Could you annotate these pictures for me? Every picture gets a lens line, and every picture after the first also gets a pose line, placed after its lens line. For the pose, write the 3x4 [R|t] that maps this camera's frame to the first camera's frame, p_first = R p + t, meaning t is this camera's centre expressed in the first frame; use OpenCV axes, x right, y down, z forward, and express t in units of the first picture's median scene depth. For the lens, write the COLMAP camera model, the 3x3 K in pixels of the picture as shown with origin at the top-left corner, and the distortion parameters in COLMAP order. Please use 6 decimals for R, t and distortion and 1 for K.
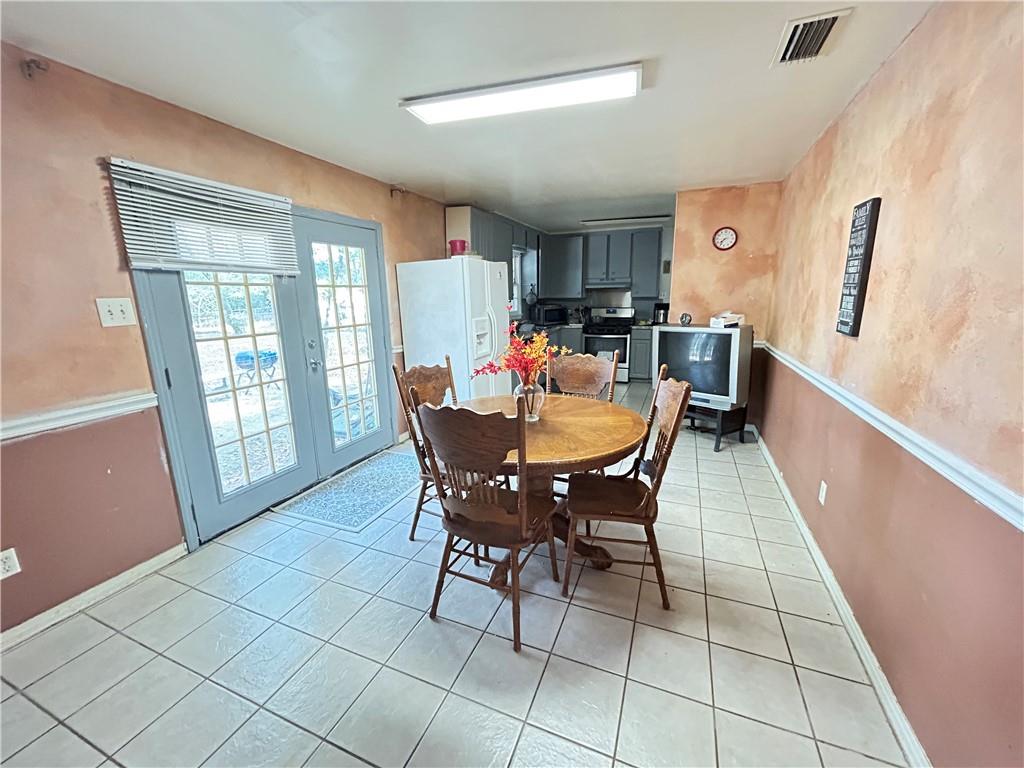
lens RADIAL K [[415.2, 0, 511.1], [0, 415.2, 382.2], [0, 0, 1]] dist [0.002542, 0.001364]
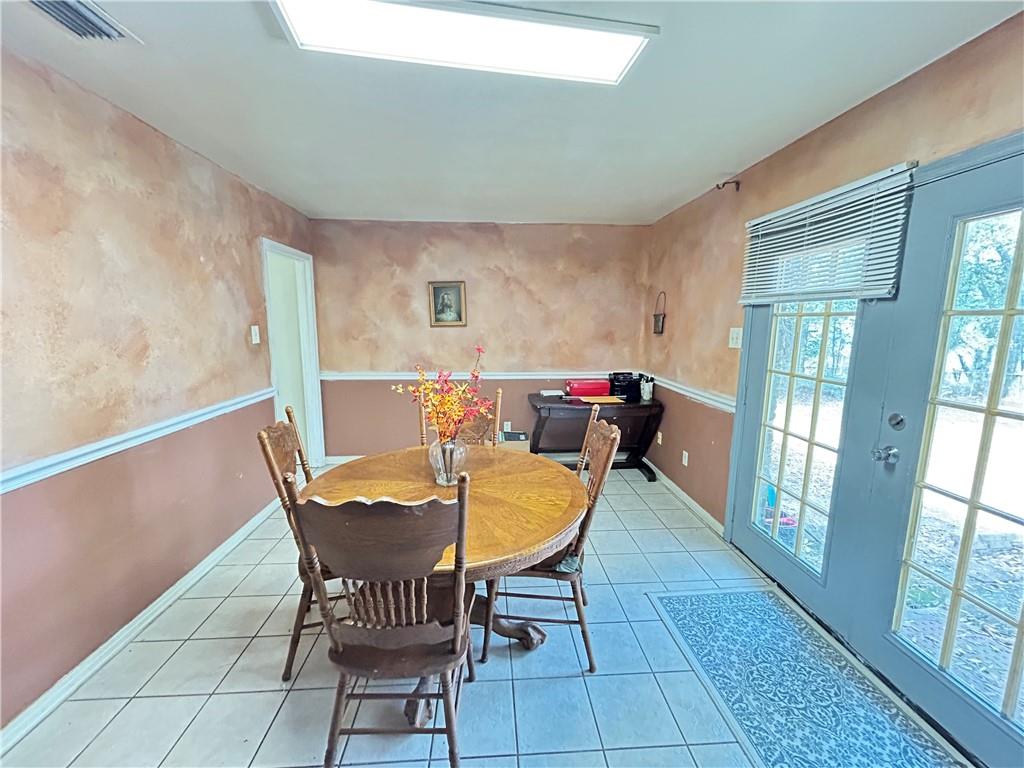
lens RADIAL K [[415.2, 0, 513.5], [0, 415.2, 382.6], [0, 0, 1]] dist [0.002542, 0.001364]
pose [[-0.898195, 0.075079, -0.433138, 0.263341], [-0.084992, 0.937057, 0.338674, -0.373895], [0.431302, 0.341009, -0.835279, 1.632945]]
